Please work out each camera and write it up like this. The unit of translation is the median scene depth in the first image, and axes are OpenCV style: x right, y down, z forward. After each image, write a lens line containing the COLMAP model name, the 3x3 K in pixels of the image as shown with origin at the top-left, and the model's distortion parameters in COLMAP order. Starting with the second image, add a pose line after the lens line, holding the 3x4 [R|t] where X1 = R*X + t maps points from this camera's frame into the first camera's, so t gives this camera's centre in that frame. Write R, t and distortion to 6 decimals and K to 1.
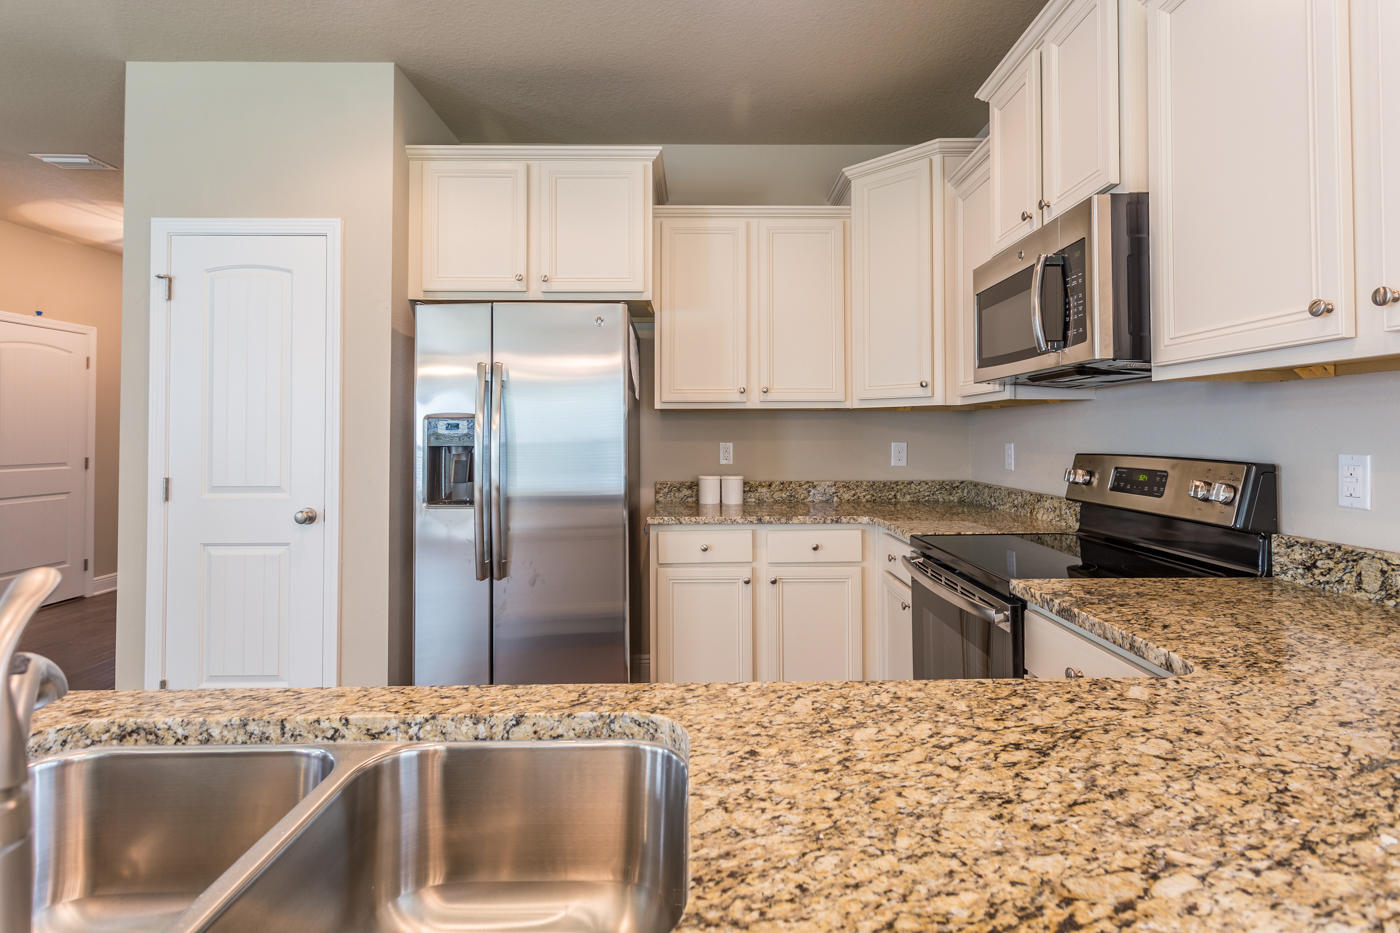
lens RADIAL K [[681.3, 0, 706.4], [0, 681.3, 422.7], [0, 0, 1]] dist [0.001720, 0.000623]
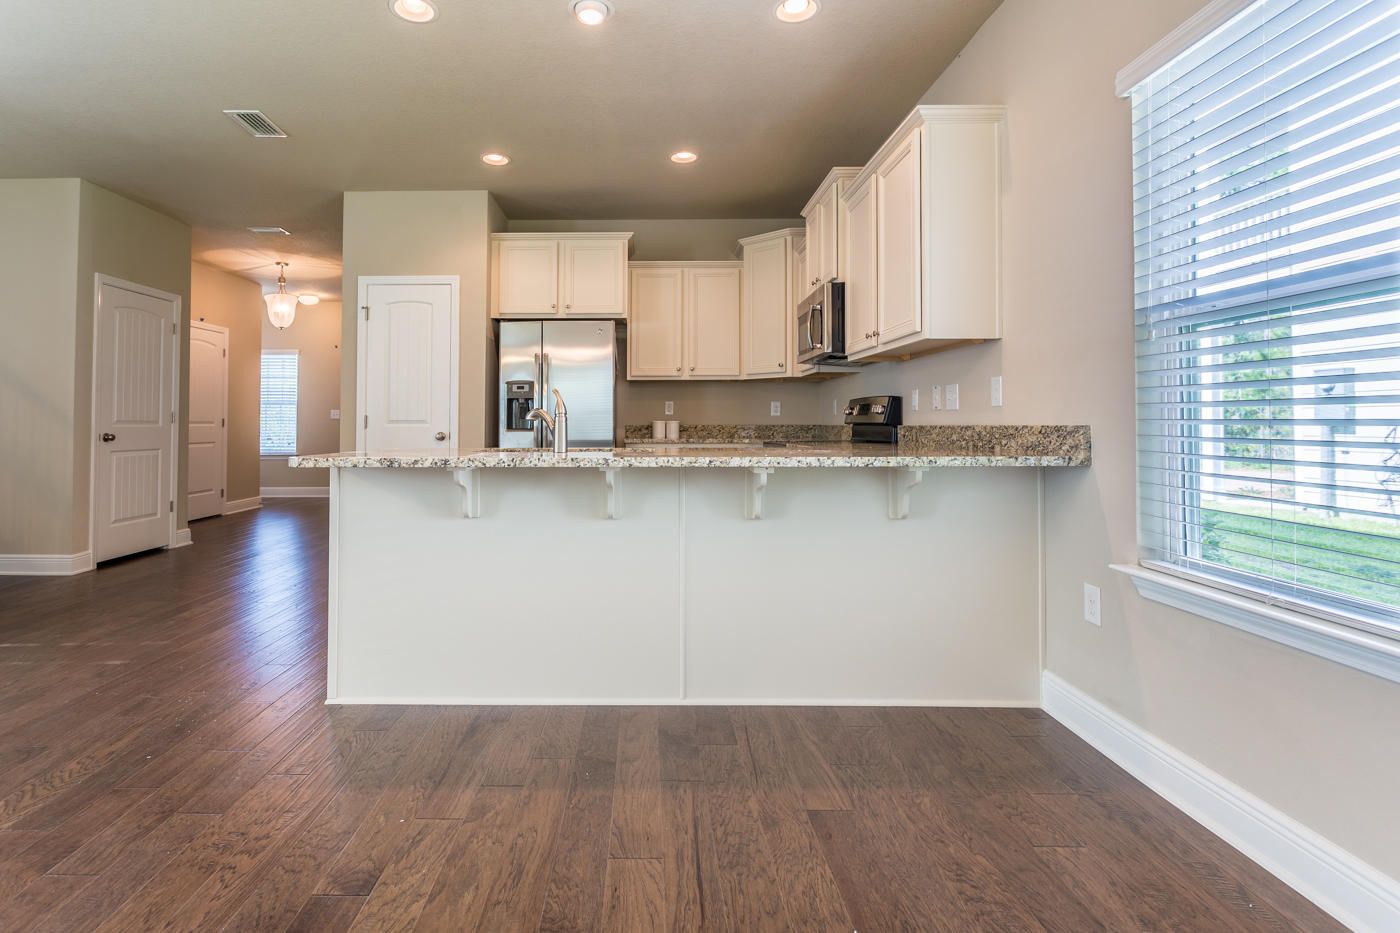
lens RADIAL K [[694.1, 0, 630.9], [0, 694.1, 408.2], [0, 0, 1]] dist [0.002033, 0.000551]
pose [[0.999577, 0.000236, -0.029099, -0.018660], [-0.000364, 0.999990, -0.004412, 0.067712], [0.029097, 0.004420, 0.999567, -0.861911]]
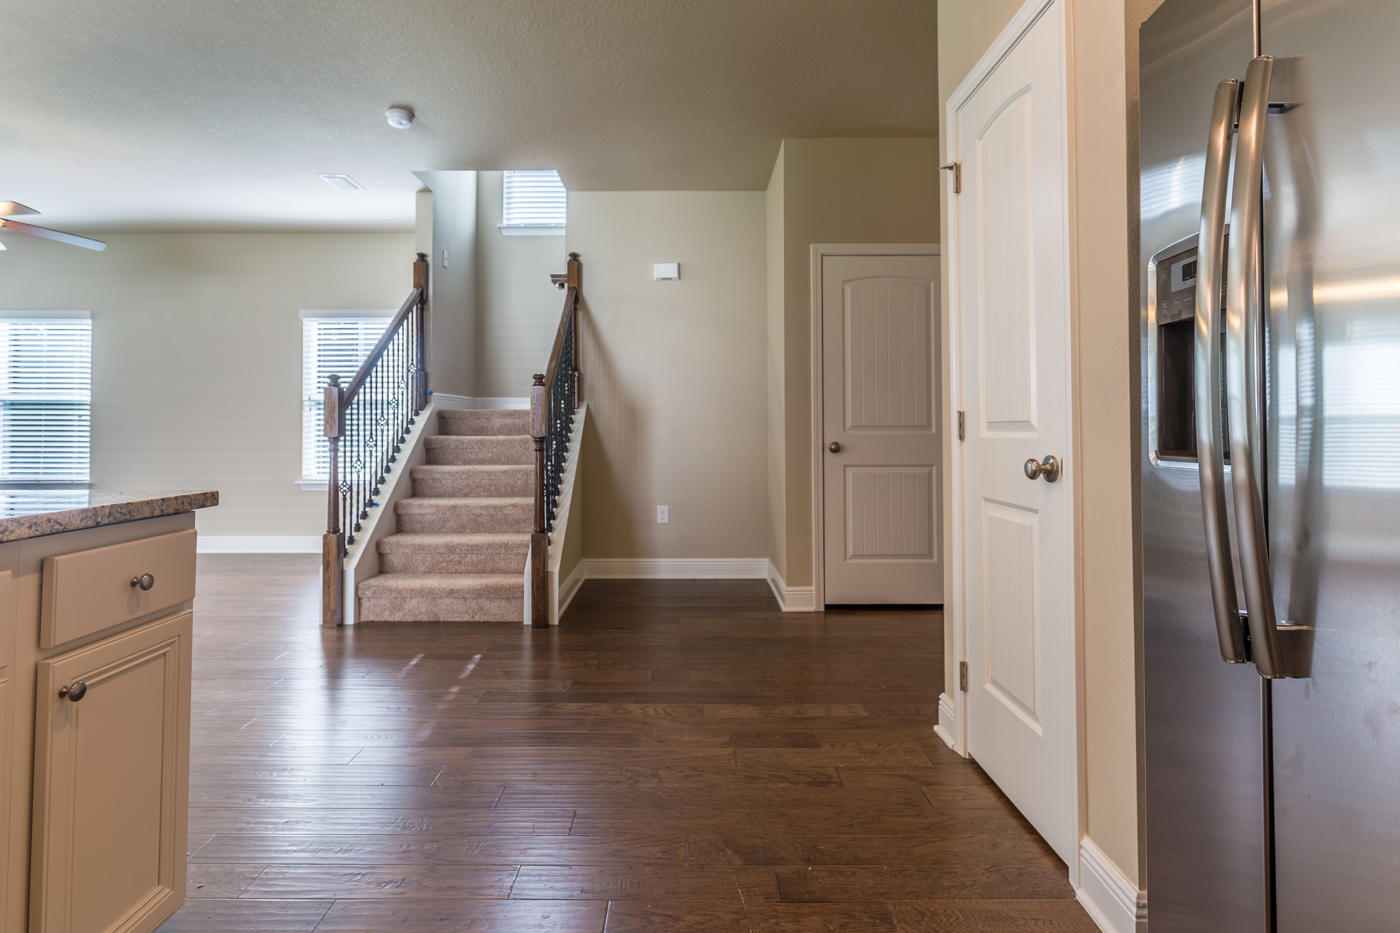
lens RADIAL K [[744.1, 0, 697.5], [0, 744.1, 411.7], [0, 0, 1]] dist [0.000801, -0.000210]
pose [[-0.005828, -0.028482, -0.999577, 0.110765], [0.019013, 0.999410, -0.028588, 0.101513], [0.999802, -0.019172, -0.005283, 0.691386]]
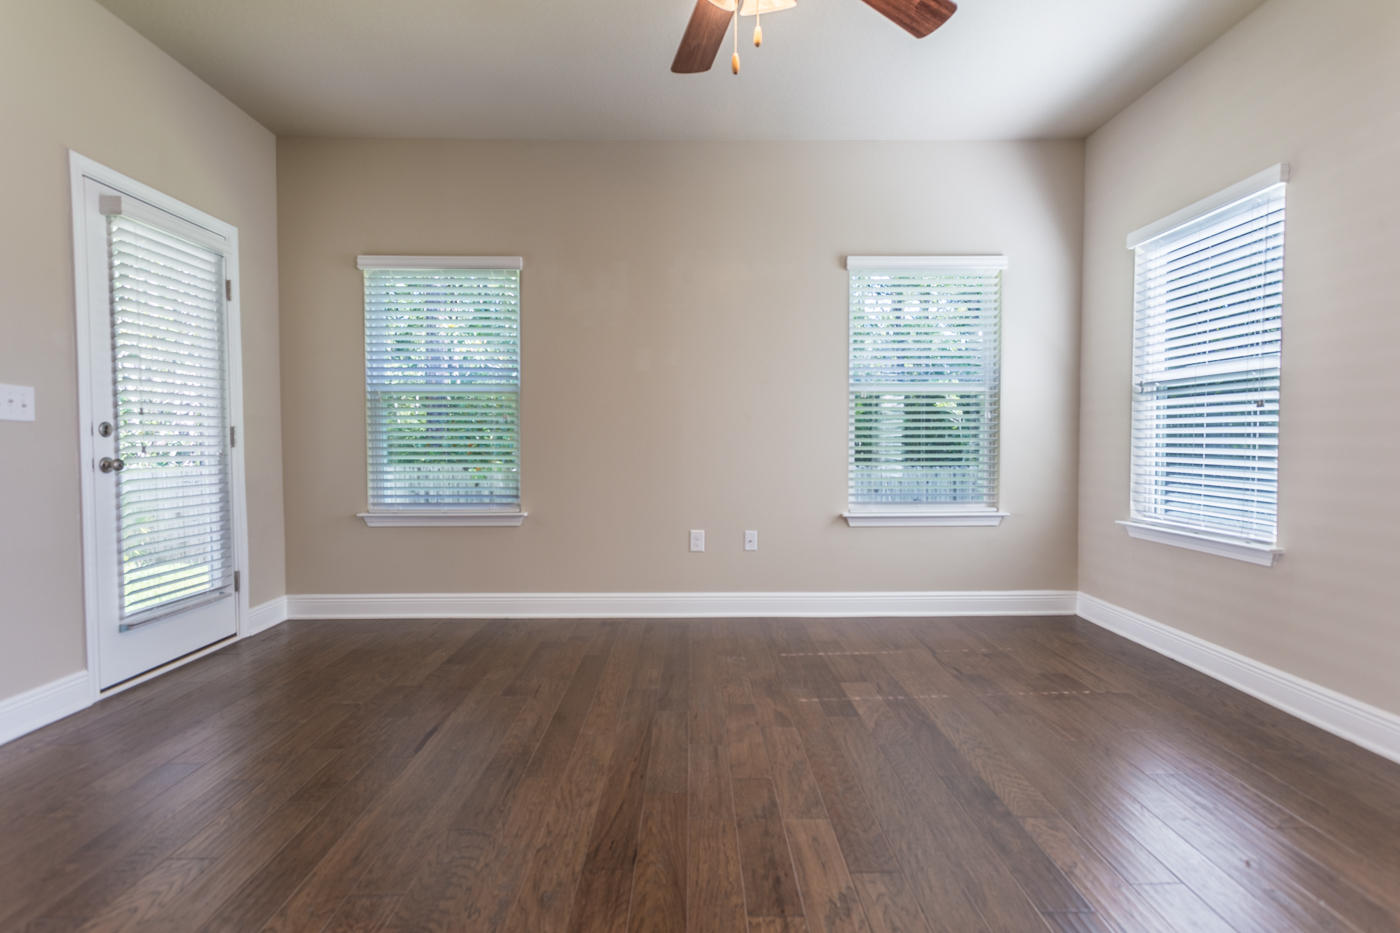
lens RADIAL K [[689.4, 0, 700.0], [0, 689.4, 466.5], [0, 0, 1]] dist [0.001034, 0.000676]
pose [[-0.999958, 0.003526, -0.008483, -1.385937], [0.003370, 0.999826, 0.018366, 0.082293], [0.008546, 0.018336, -0.999795, -0.255760]]
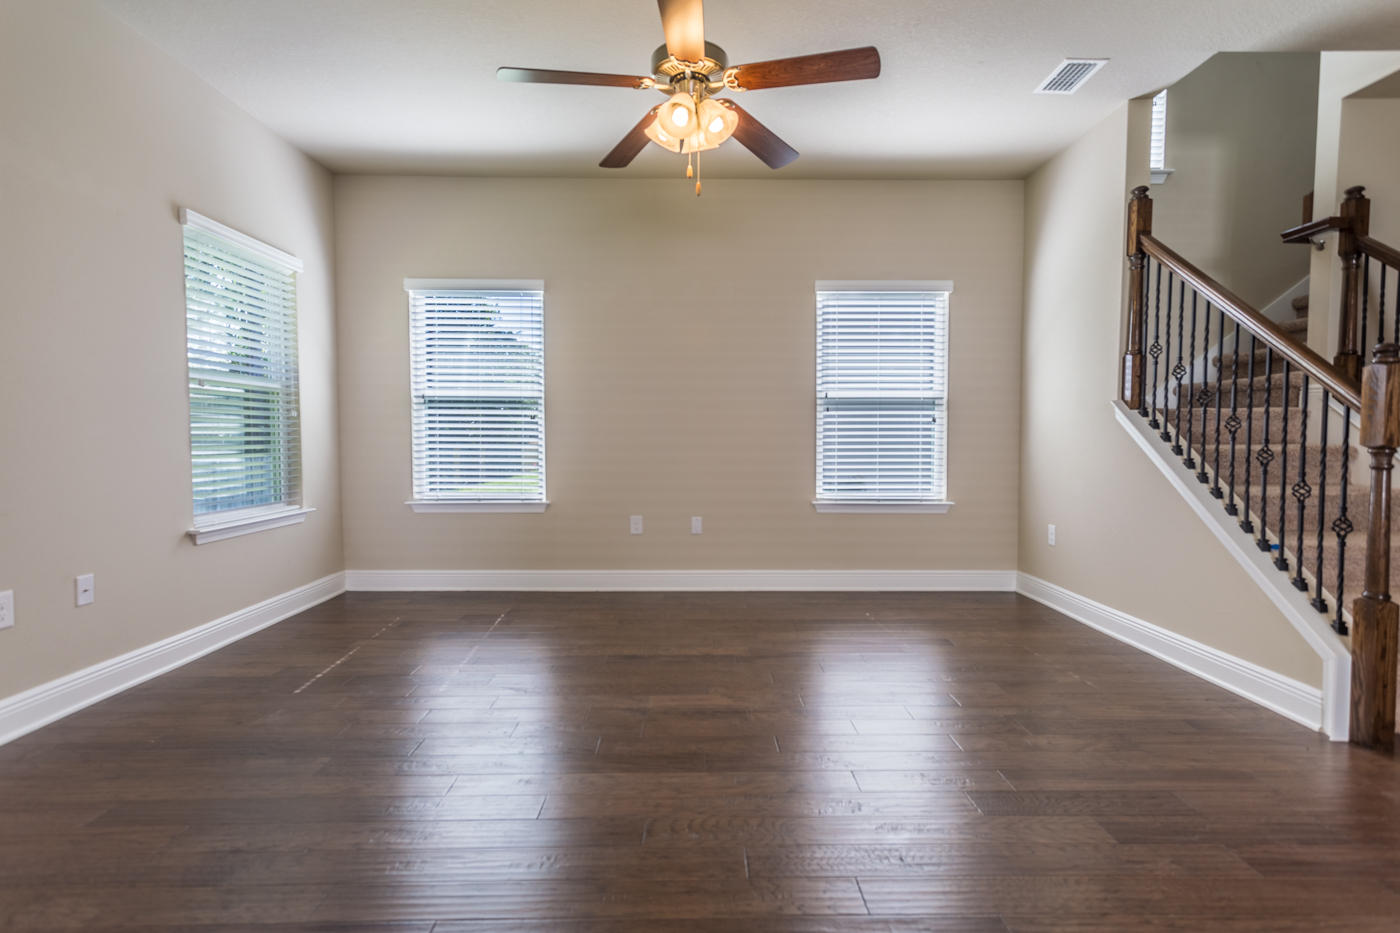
lens RADIAL K [[678.8, 0, 700.0], [0, 678.8, 466.5], [0, 0, 1]] dist [0.020581, -0.000221]
pose [[0.010833, 0.042107, -0.999054, -0.532040], [0.017577, 0.998951, 0.042293, 0.068820], [0.999787, -0.018019, 0.010082, -0.863647]]
